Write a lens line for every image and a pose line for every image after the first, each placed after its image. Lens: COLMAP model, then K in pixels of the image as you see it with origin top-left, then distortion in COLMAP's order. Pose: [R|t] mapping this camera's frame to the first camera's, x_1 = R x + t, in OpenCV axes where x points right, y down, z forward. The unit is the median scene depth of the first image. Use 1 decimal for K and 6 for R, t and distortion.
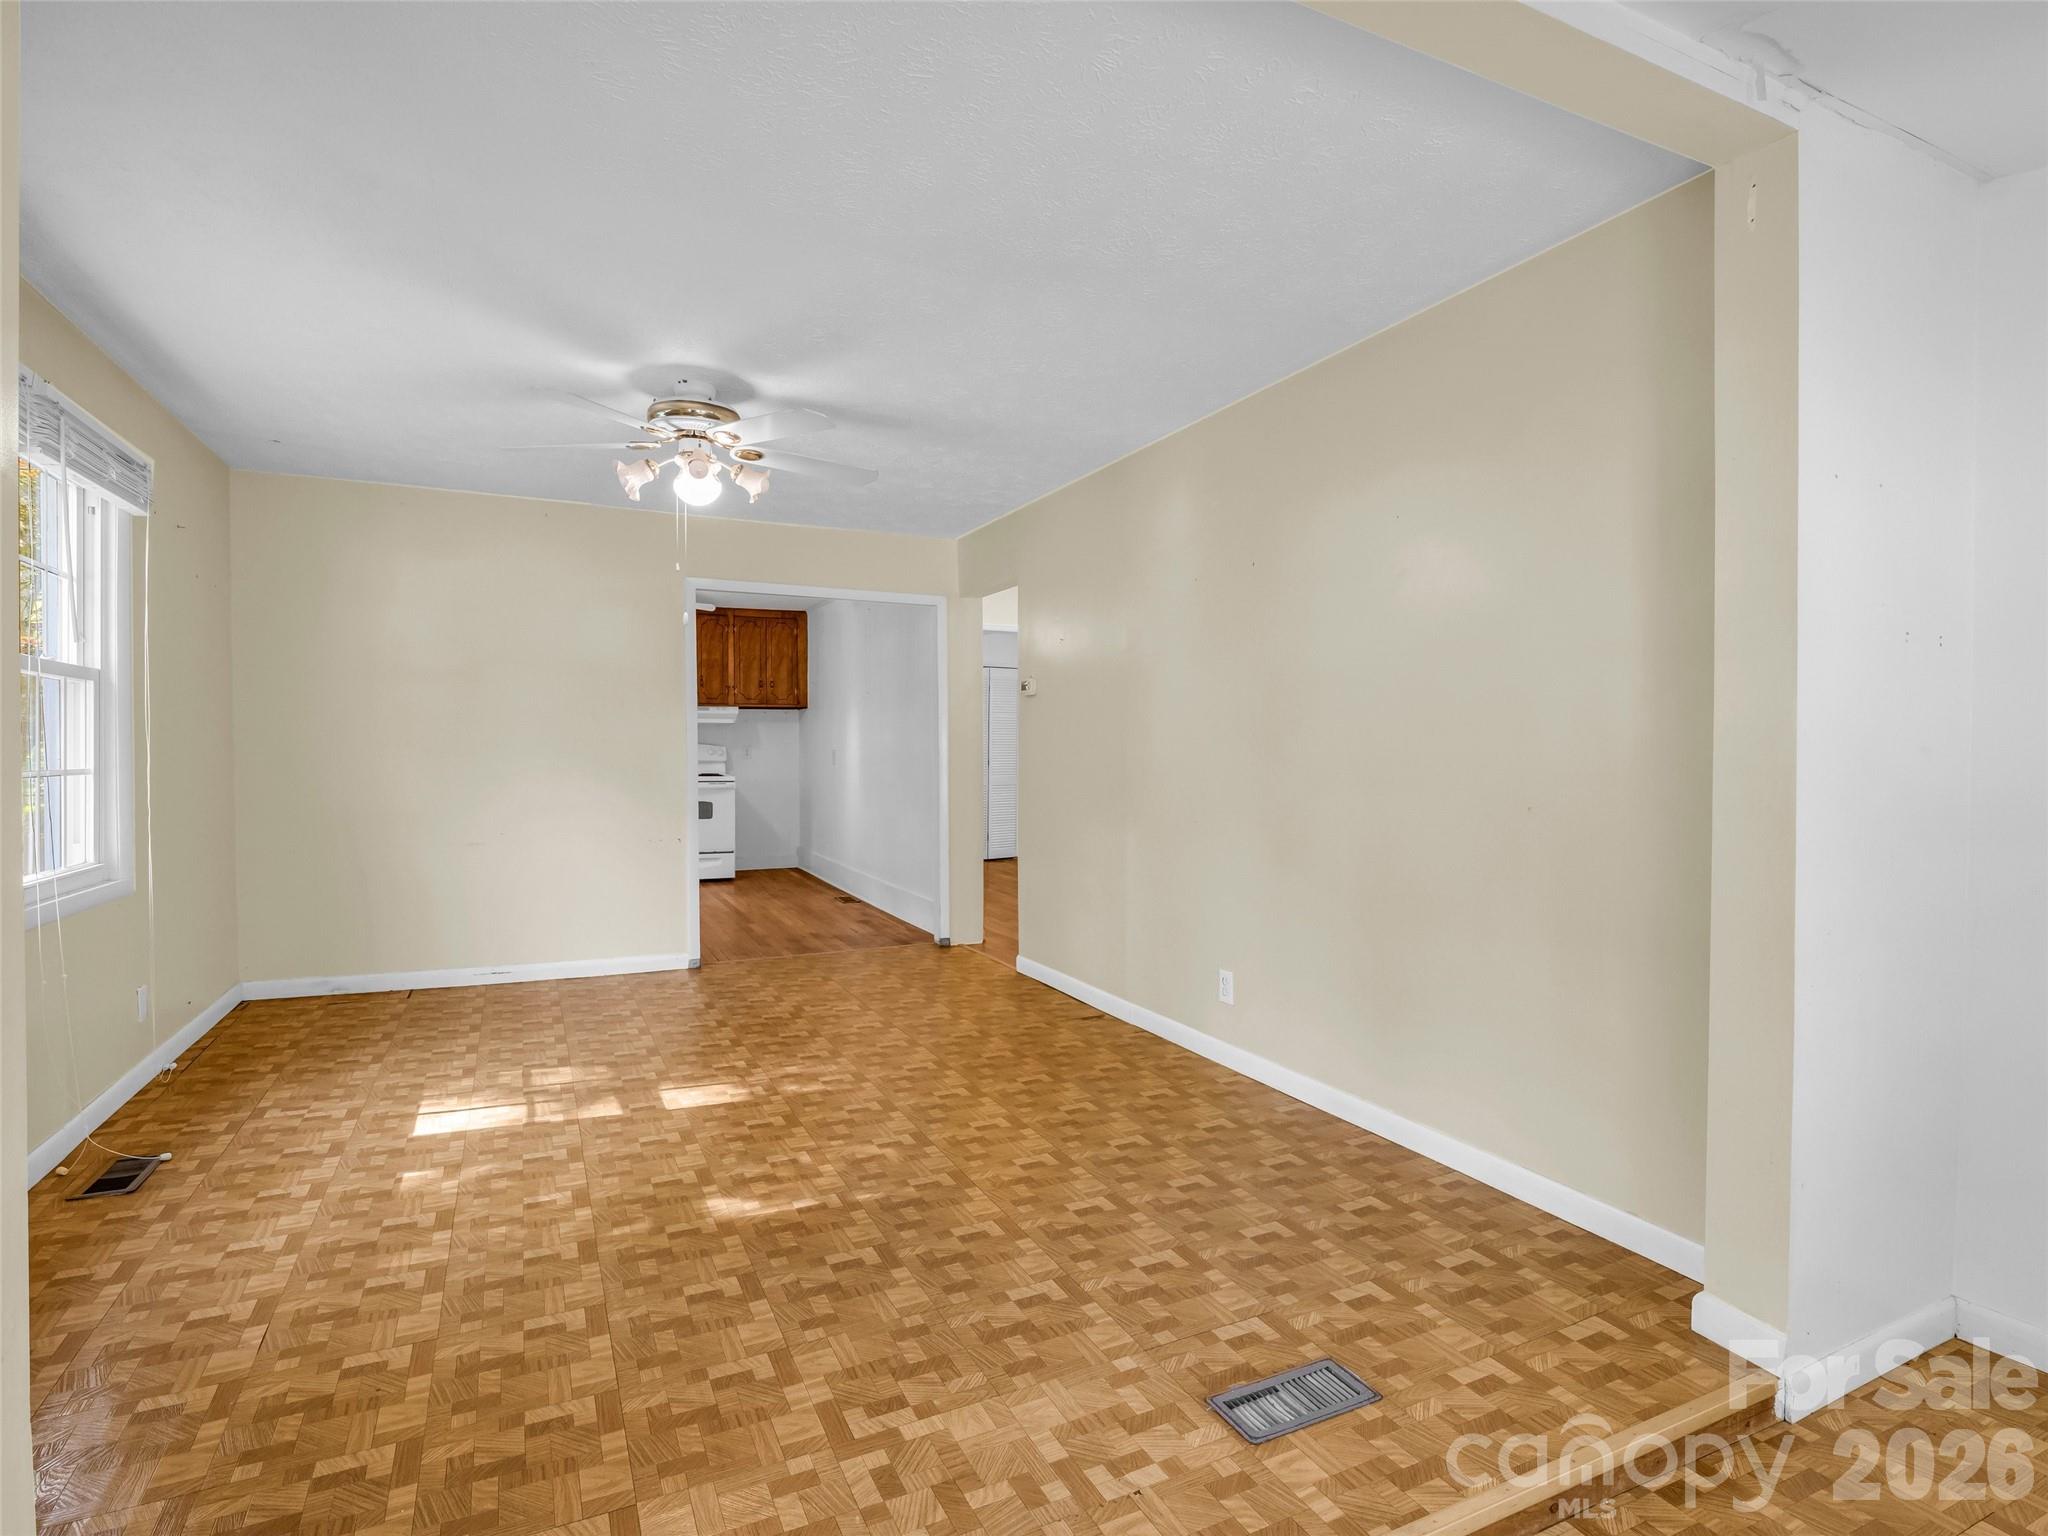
lens RADIAL K [[1008.9, 0, 991.5], [0, 1008.9, 765.7], [0, 0, 1]] dist [-0.009404, -0.004159]
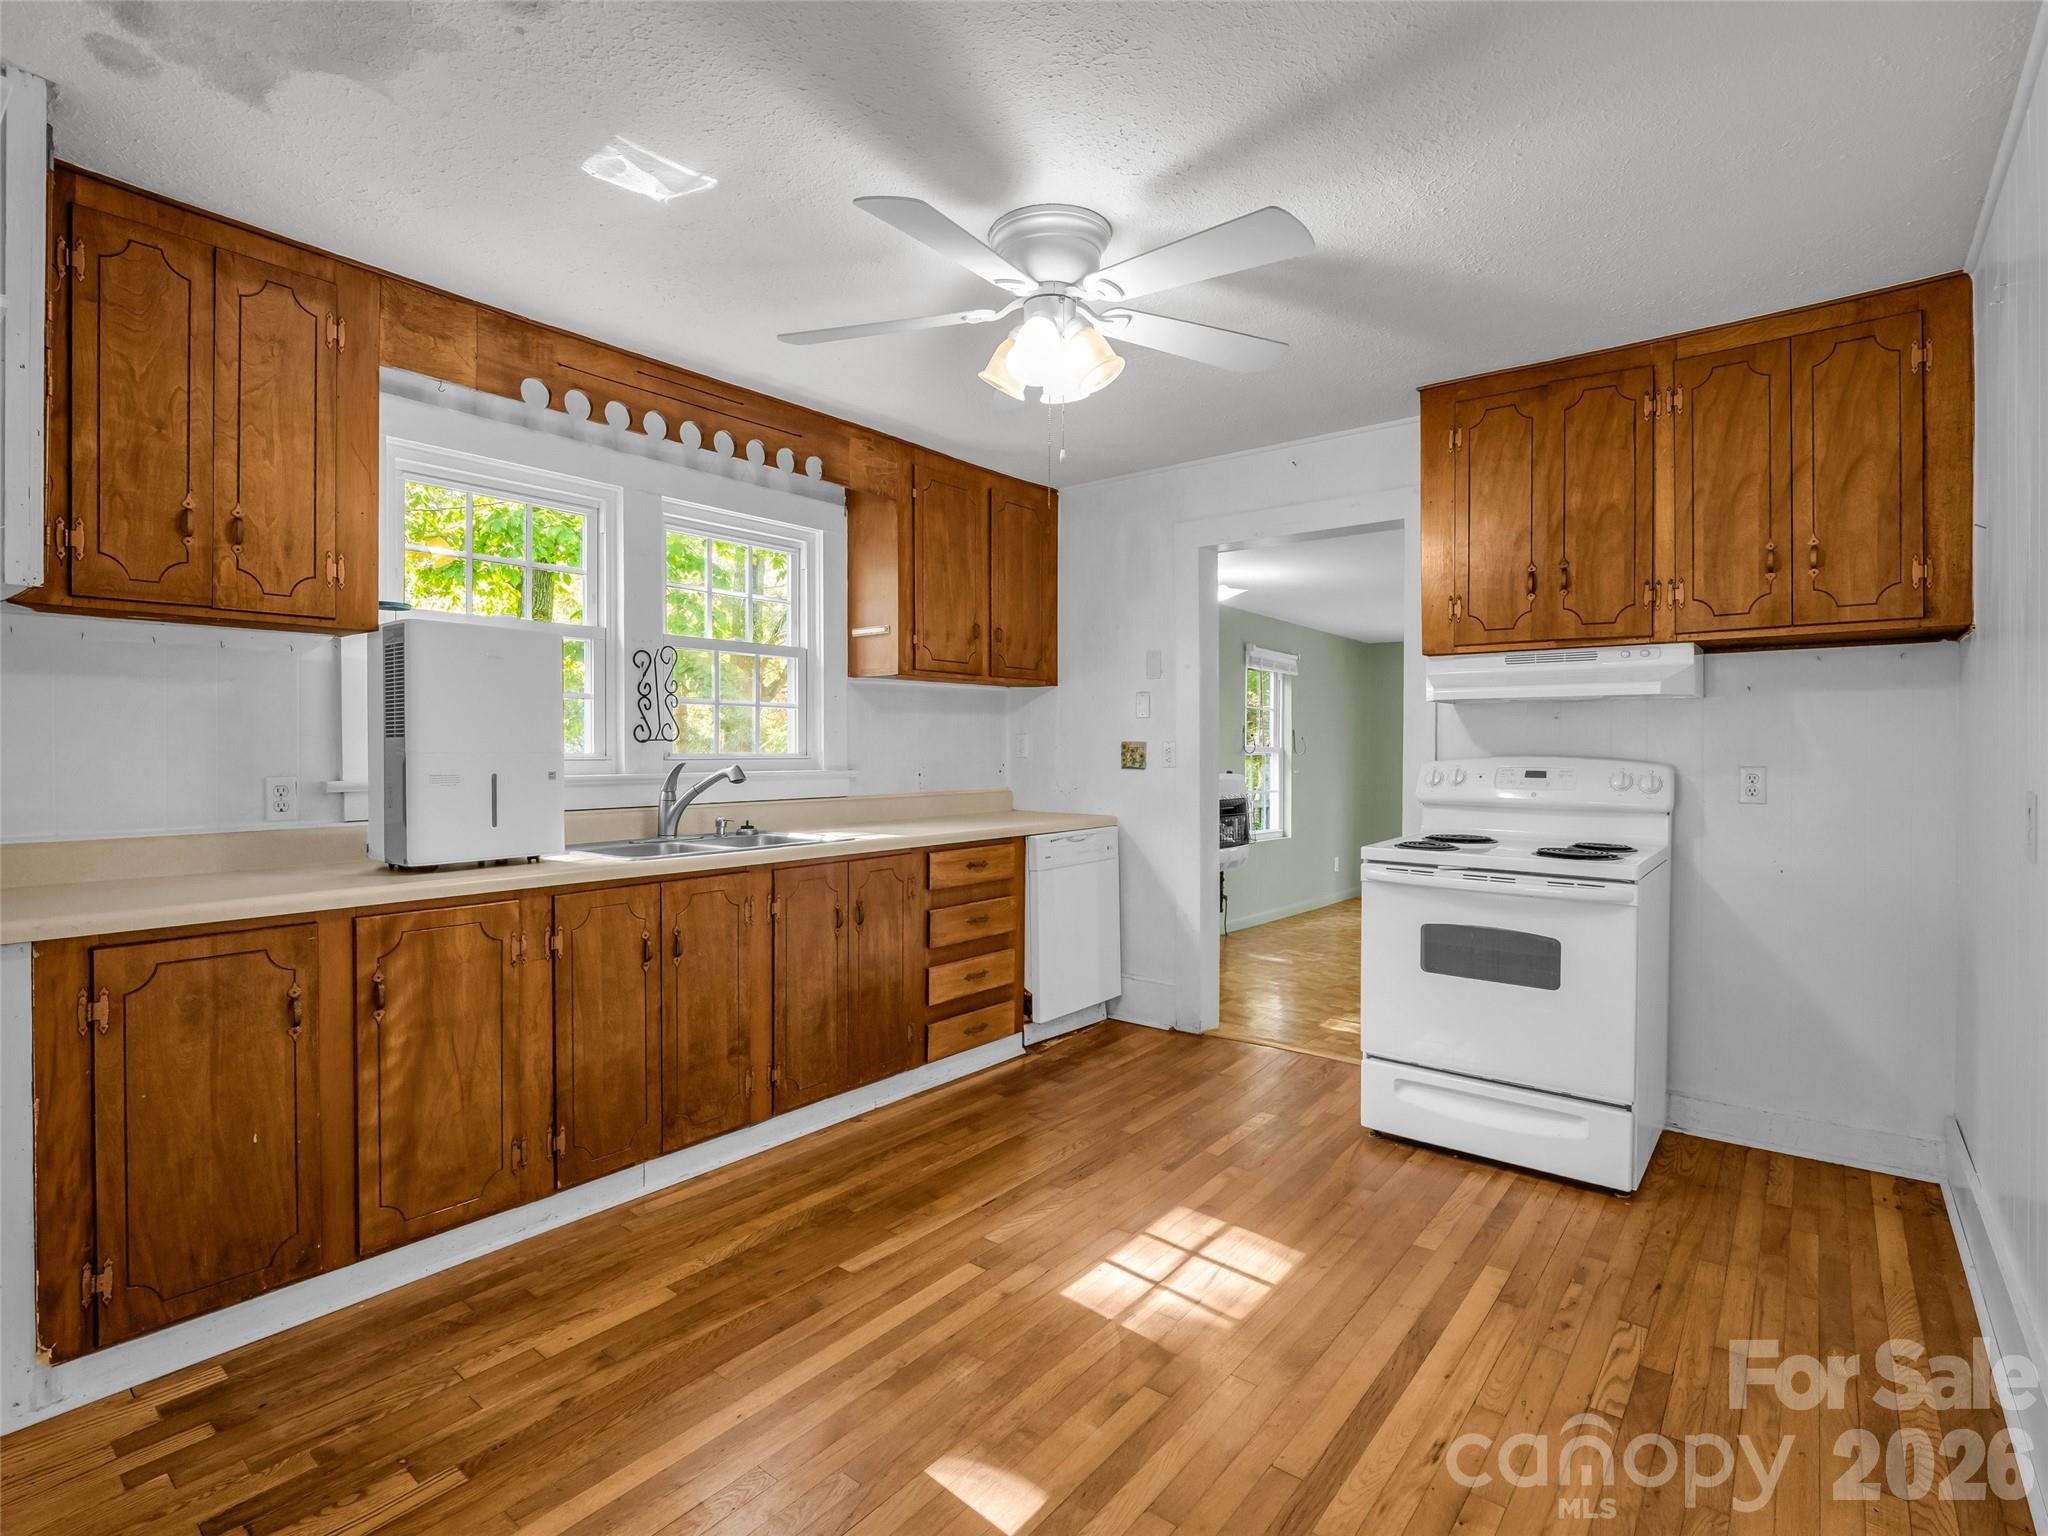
lens RADIAL K [[1008.9, 0, 1055.9], [0, 1008.9, 754.4], [0, 0, 1]] dist [-0.009404, -0.004159]
pose [[0.478889, -0.001204, -0.877874, -0.181531], [-0.016026, 0.999820, -0.010113, -0.044306], [0.877729, 0.018912, 0.478784, 1.803113]]
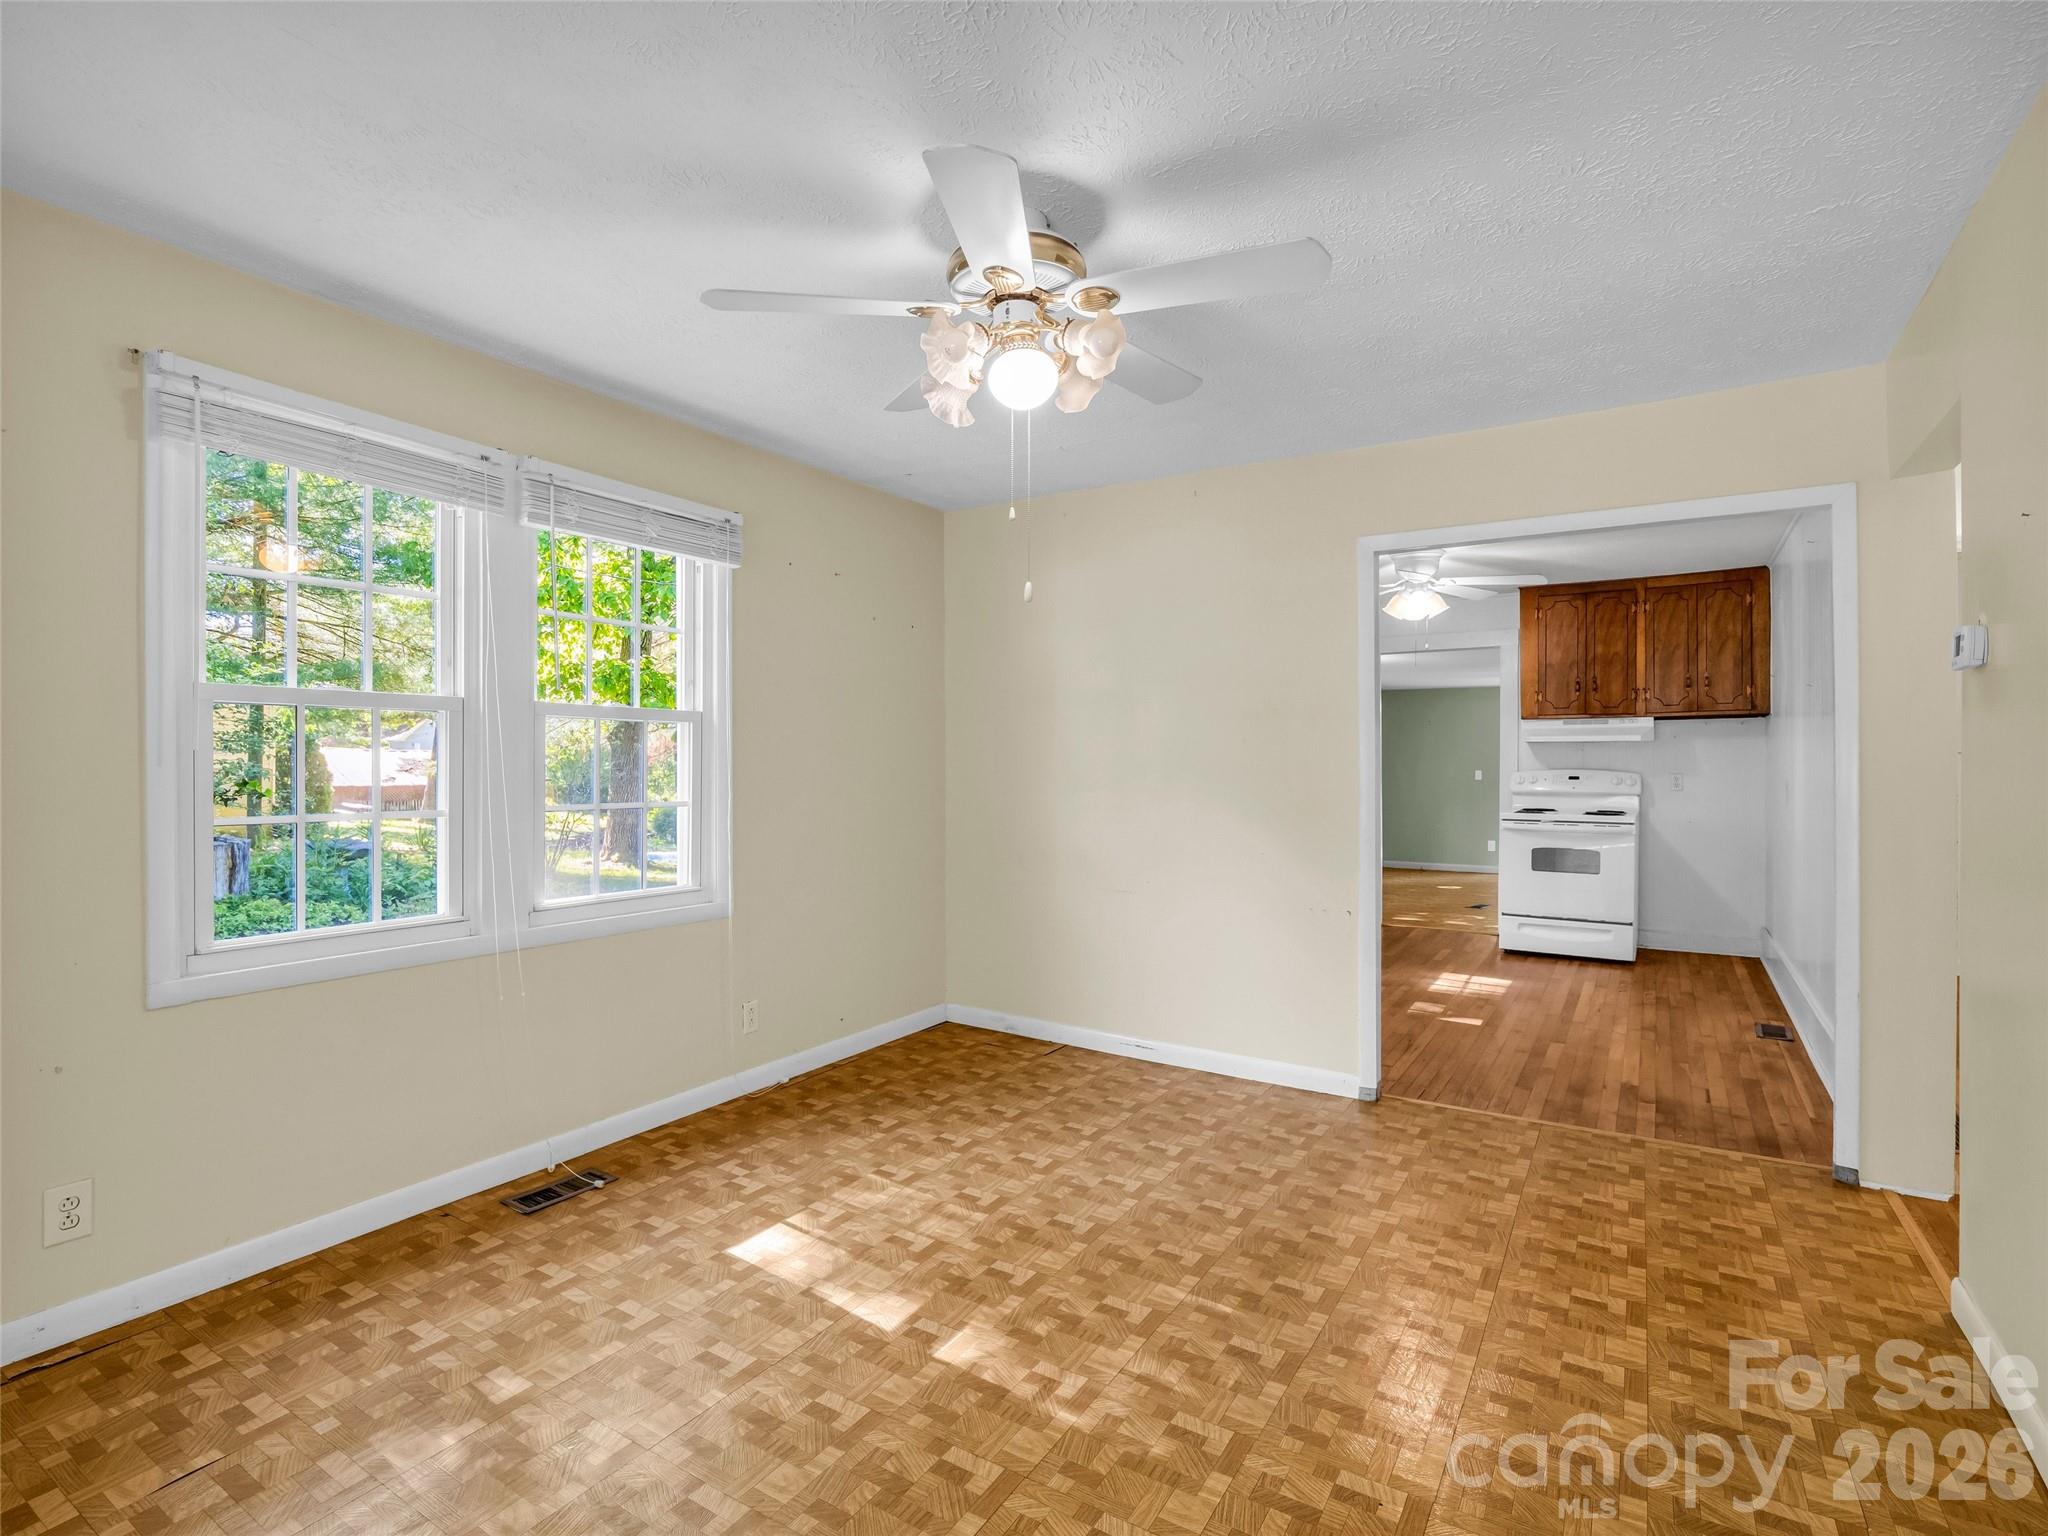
lens RADIAL K [[1008.9, 0, 1036.6], [0, 1008.9, 766.3], [0, 0, 1]] dist [-0.009404, -0.004159]
pose [[0.558046, -0.004369, -0.829799, 0.243985], [-0.012134, 0.999836, -0.013424, -0.025268], [0.829721, 0.017560, 0.557902, 0.678292]]
